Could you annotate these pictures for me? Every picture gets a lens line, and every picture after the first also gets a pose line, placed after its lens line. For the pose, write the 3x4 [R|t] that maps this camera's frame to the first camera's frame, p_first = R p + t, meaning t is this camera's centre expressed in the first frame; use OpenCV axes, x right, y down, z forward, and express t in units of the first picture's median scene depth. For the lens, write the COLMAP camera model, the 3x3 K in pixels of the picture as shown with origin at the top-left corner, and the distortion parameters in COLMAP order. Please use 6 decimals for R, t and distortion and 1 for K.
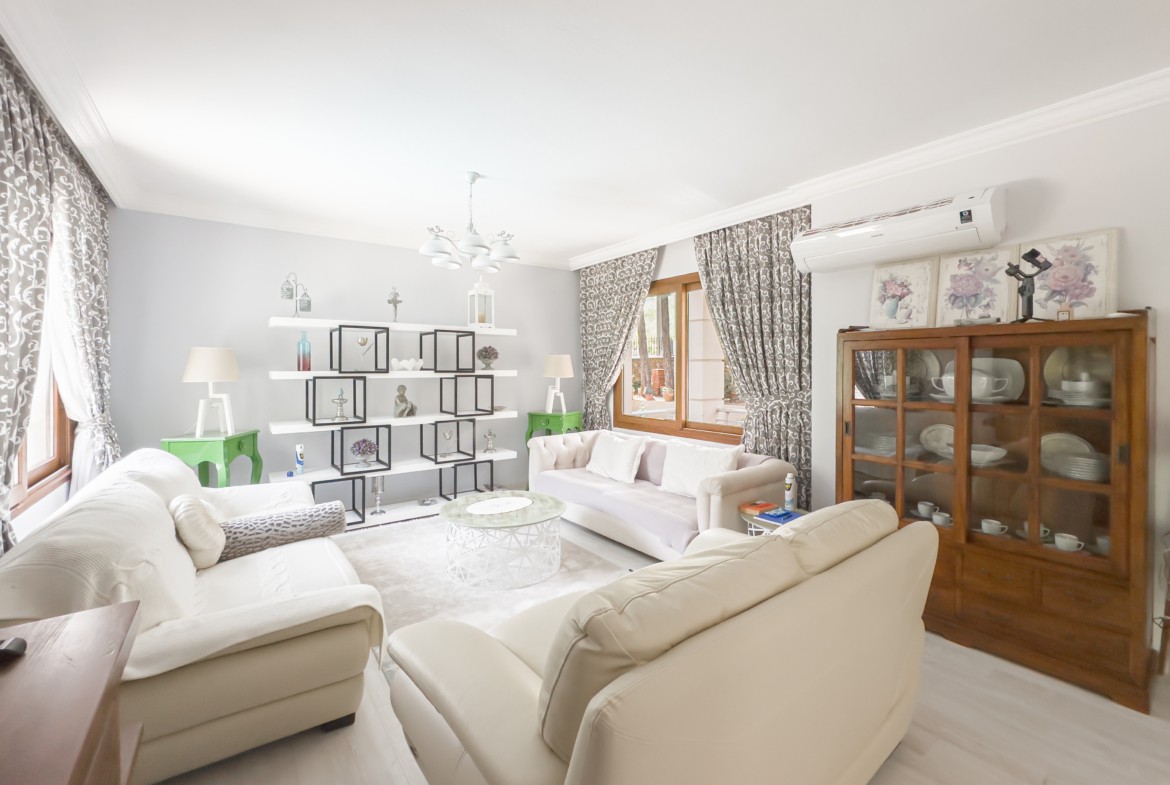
lens RADIAL K [[500.9, 0, 574.7], [0, 500.9, 374.7], [0, 0, 1]] dist [-0.004332, 0.001082]
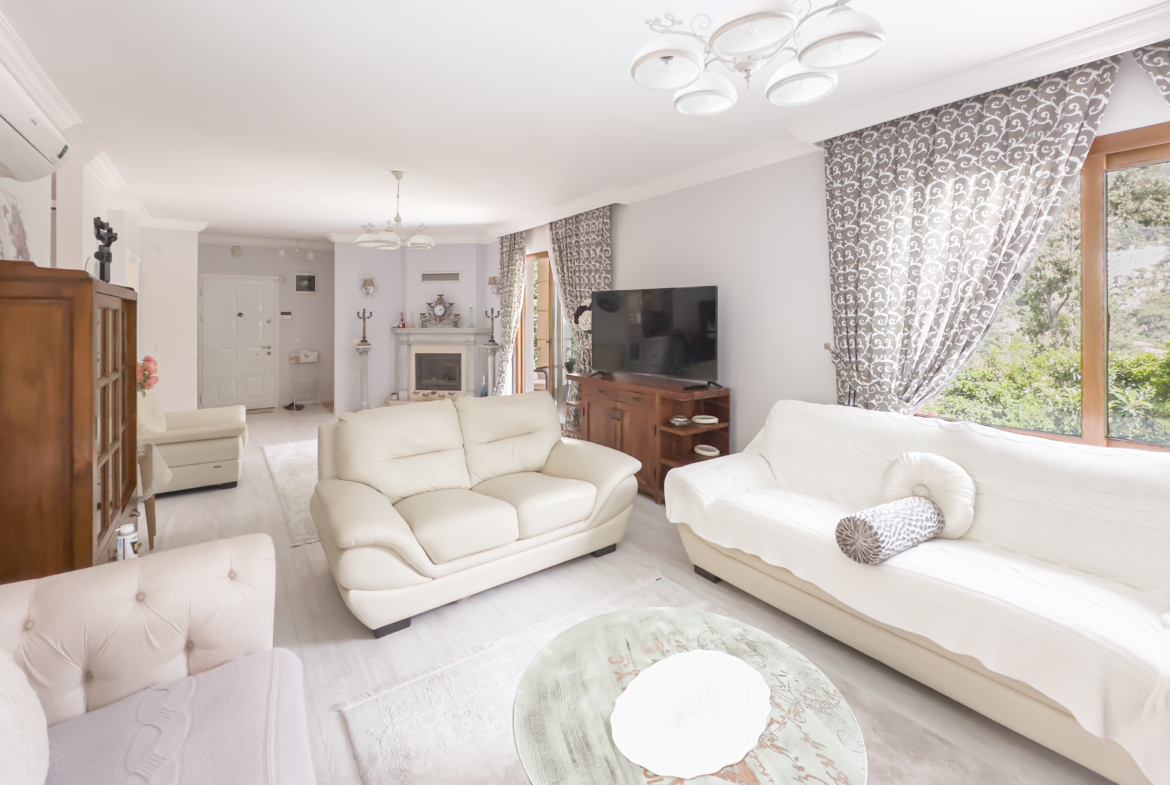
lens RADIAL K [[500.9, 0, 599.5], [0, 500.9, 322.9], [0, 0, 1]] dist [-0.004332, 0.001082]
pose [[-0.999448, 0.005274, -0.032793, -0.058448], [0.004342, 0.999587, 0.028407, -0.028388], [0.032929, 0.028249, -0.999058, 1.151853]]
